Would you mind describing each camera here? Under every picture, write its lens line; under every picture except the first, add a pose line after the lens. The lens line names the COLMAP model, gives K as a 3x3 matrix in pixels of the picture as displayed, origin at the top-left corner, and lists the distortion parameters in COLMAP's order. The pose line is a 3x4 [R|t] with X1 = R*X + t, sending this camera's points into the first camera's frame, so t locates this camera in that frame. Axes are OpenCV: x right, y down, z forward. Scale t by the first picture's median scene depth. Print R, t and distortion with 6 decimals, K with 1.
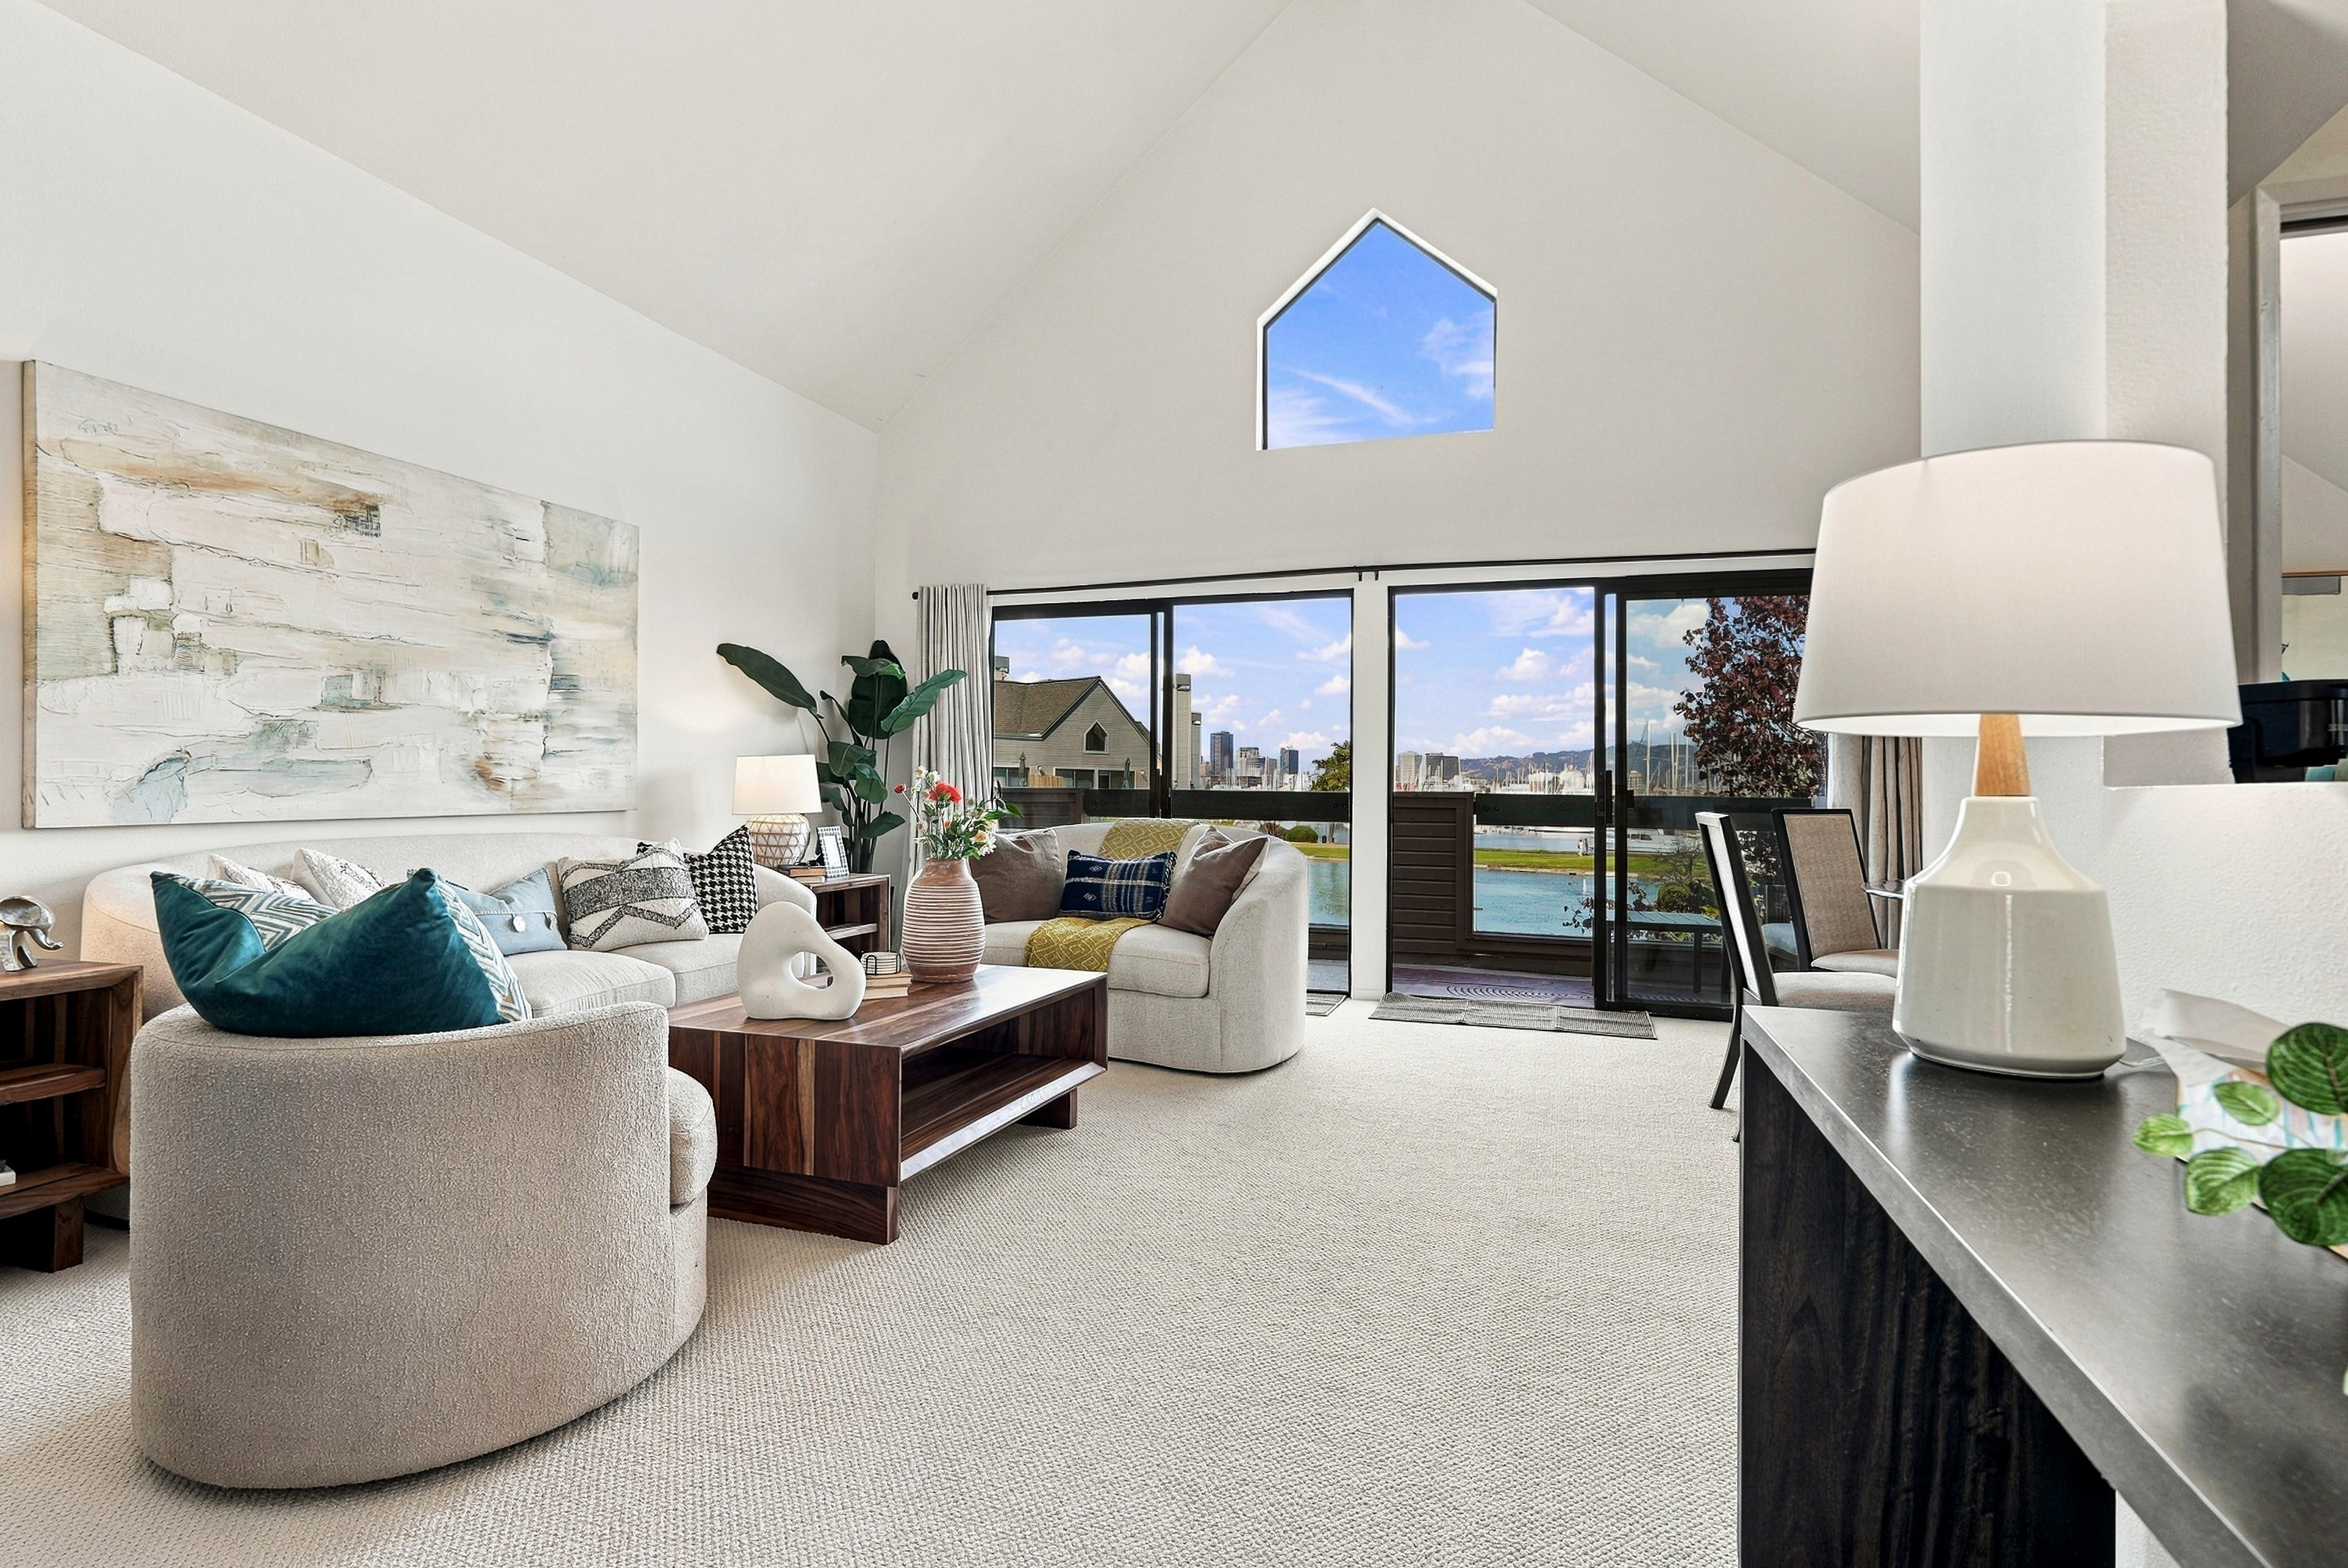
lens RADIAL K [[1144.4, 0, 1175.0], [0, 1144.4, 783.0], [0, 0, 1]] dist [-0.002949, 0.001652]
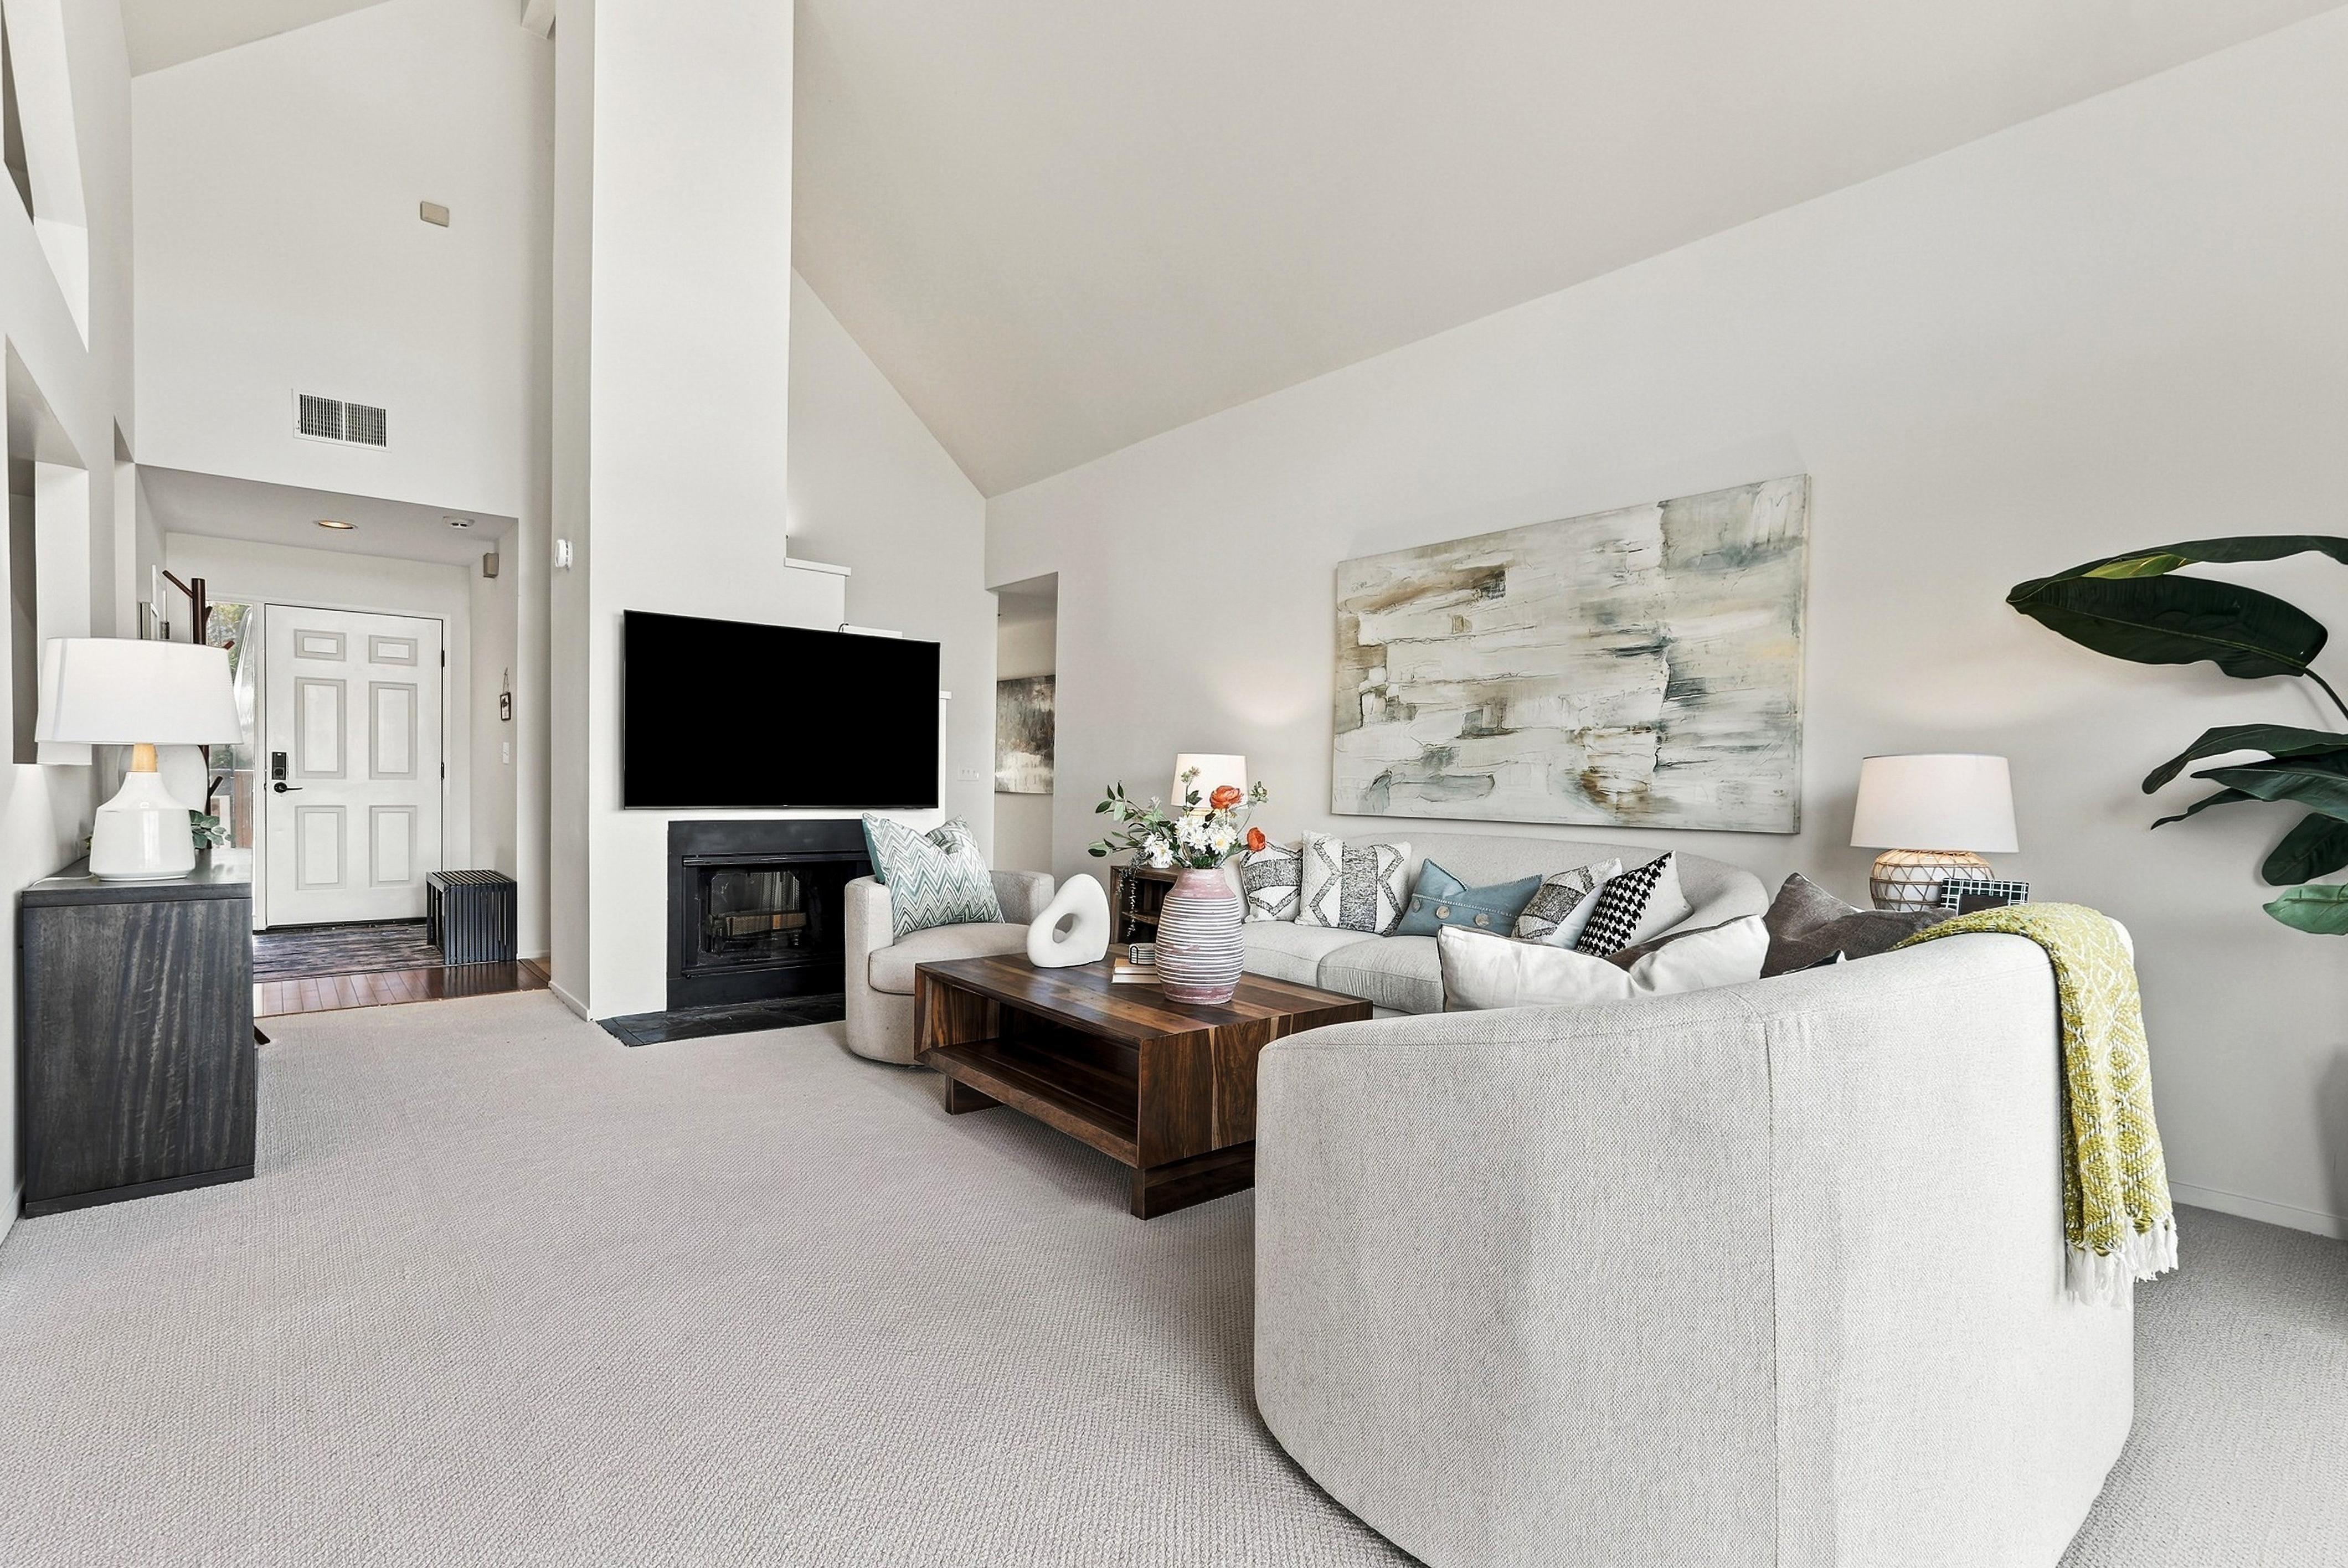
lens RADIAL K [[1144.4, 0, 1188.5], [0, 1144.4, 770.5], [0, 0, 1]] dist [-0.002949, 0.001652]
pose [[-0.534865, -0.001329, -0.844936, 0.502374], [-0.004907, 0.999987, 0.001533, -0.022884], [0.844923, 0.004966, -0.534865, 1.268672]]
